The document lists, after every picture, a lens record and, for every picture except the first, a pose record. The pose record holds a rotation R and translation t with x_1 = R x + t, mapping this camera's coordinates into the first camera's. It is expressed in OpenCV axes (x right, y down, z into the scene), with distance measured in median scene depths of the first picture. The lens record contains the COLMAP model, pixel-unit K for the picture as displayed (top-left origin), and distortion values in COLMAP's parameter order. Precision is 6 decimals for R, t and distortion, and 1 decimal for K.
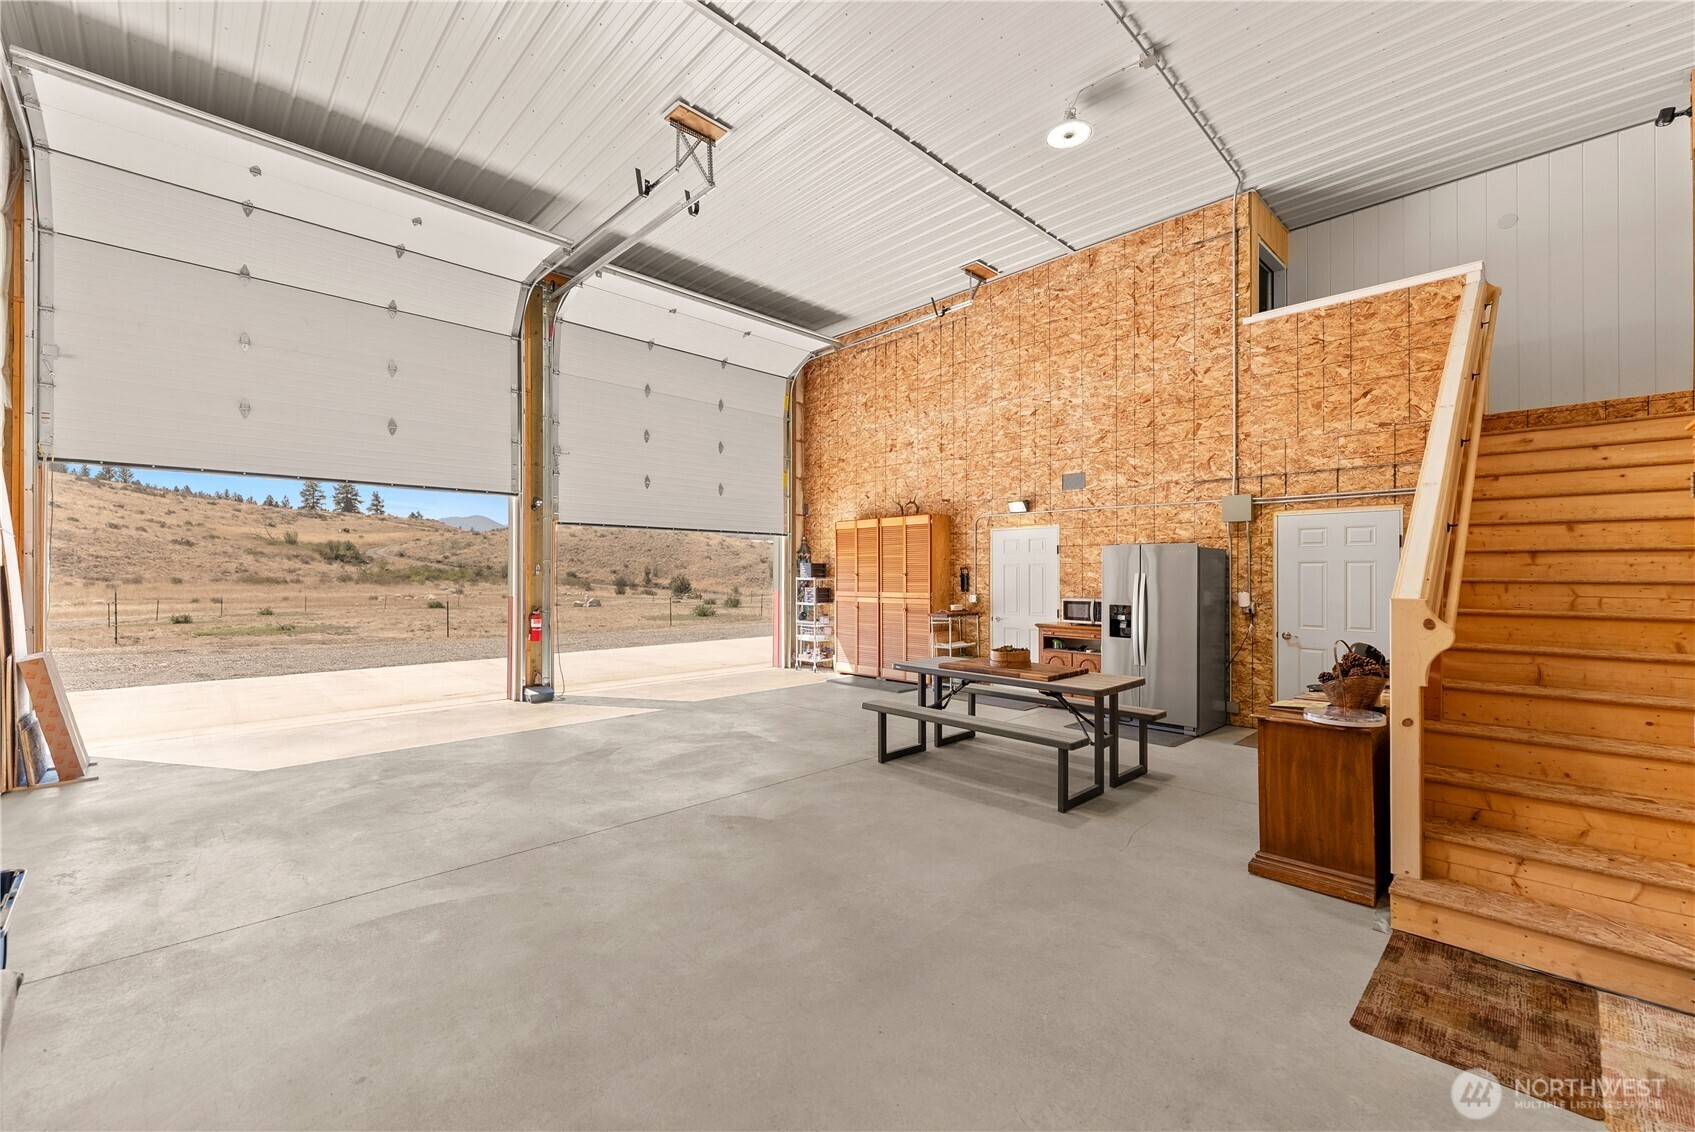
lens RADIAL K [[697.5, 0, 843.9], [0, 697.5, 567.3], [0, 0, 1]] dist [0.001677, 0.000055]
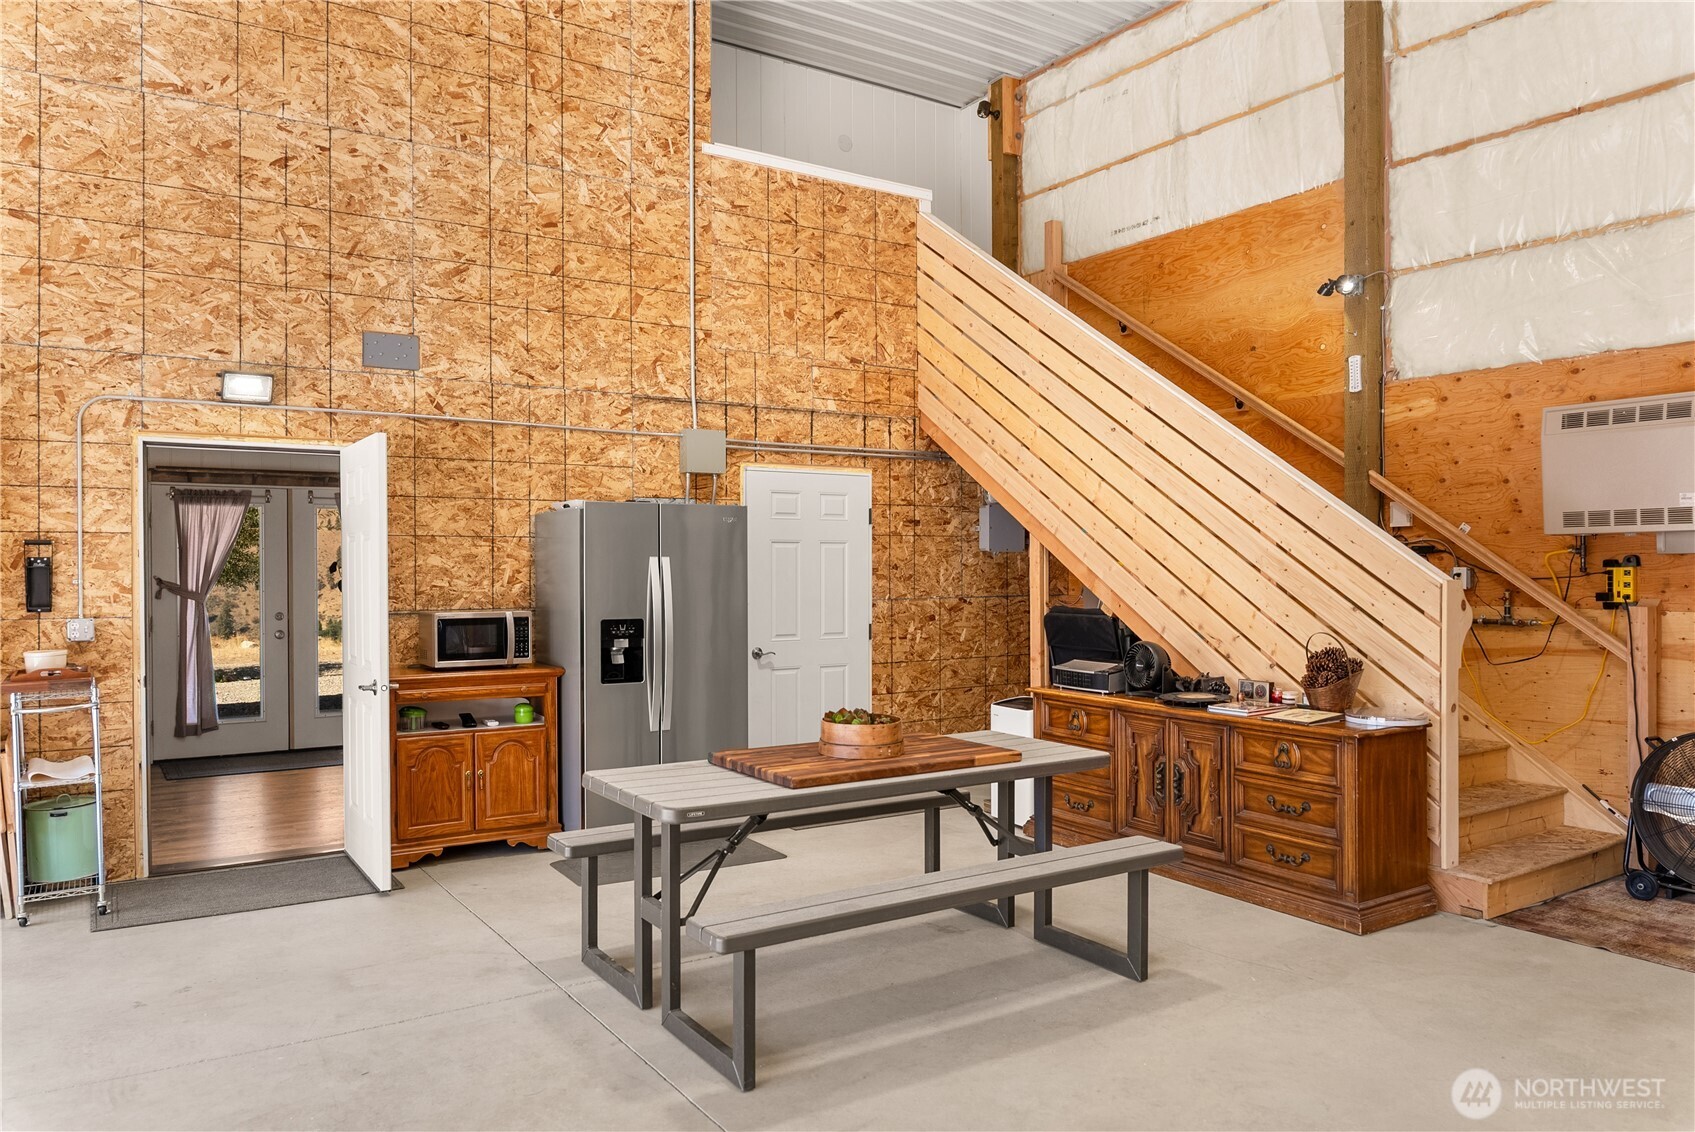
lens RADIAL K [[1165.9, 0, 854.9], [0, 1165.9, 575.7], [0, 0, 1]] dist [-0.010158, -0.004263]
pose [[0.183411, -0.010594, 0.982979, -0.397887], [-0.006164, 0.999910, 0.011926, 0.010706], [-0.983017, -0.008246, 0.183329, 0.654865]]
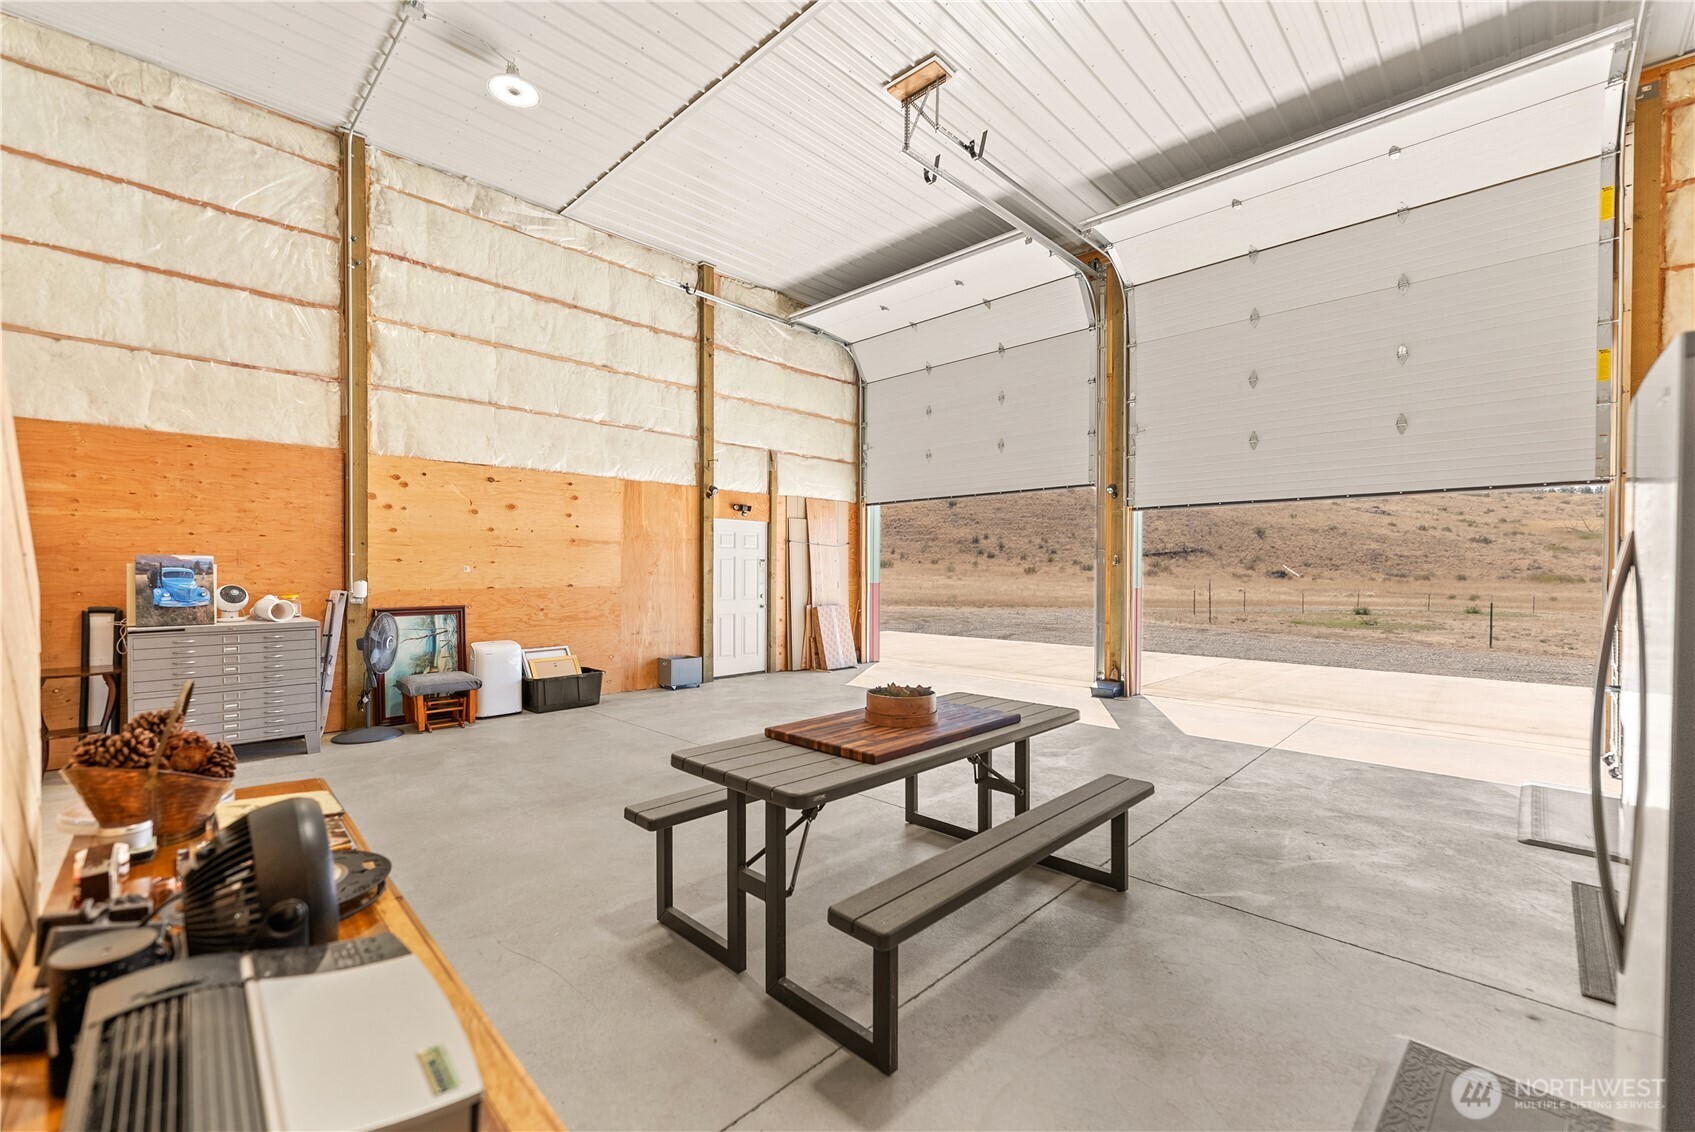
lens RADIAL K [[697.5, 0, 844.9], [0, 697.5, 573.3], [0, 0, 1]] dist [0.001677, 0.000055]
pose [[0.023320, 0.005327, -0.999714, 0.595788], [0.006034, 0.999967, 0.005469, 0.015926], [0.999710, -0.006160, 0.023287, 0.715669]]
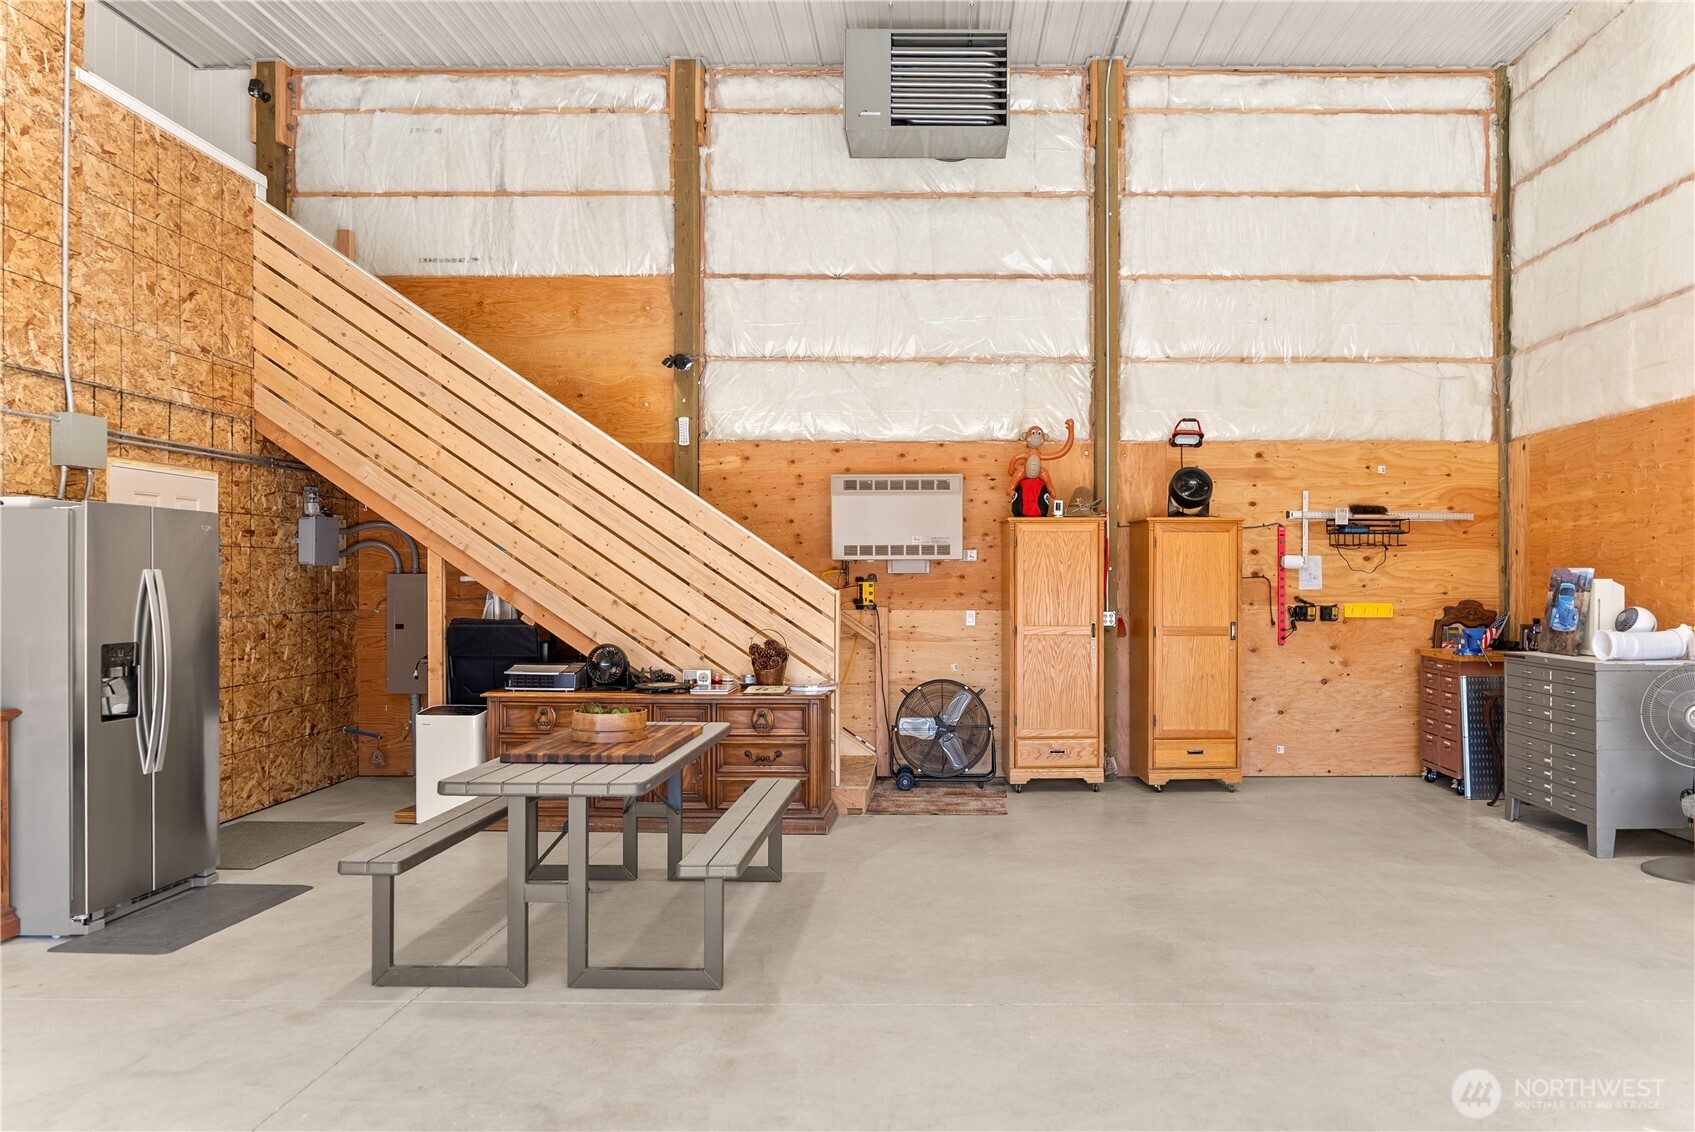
lens RADIAL K [[1219.7, 0, 927.7], [0, 1219.7, 571.9], [0, 0, 1]] dist [-0.006222, -0.009312]
pose [[-0.712393, 0.001715, 0.701779, -0.465607], [-0.008173, 0.999909, -0.010740, 0.013788], [-0.701733, -0.013387, -0.712314, 1.146249]]
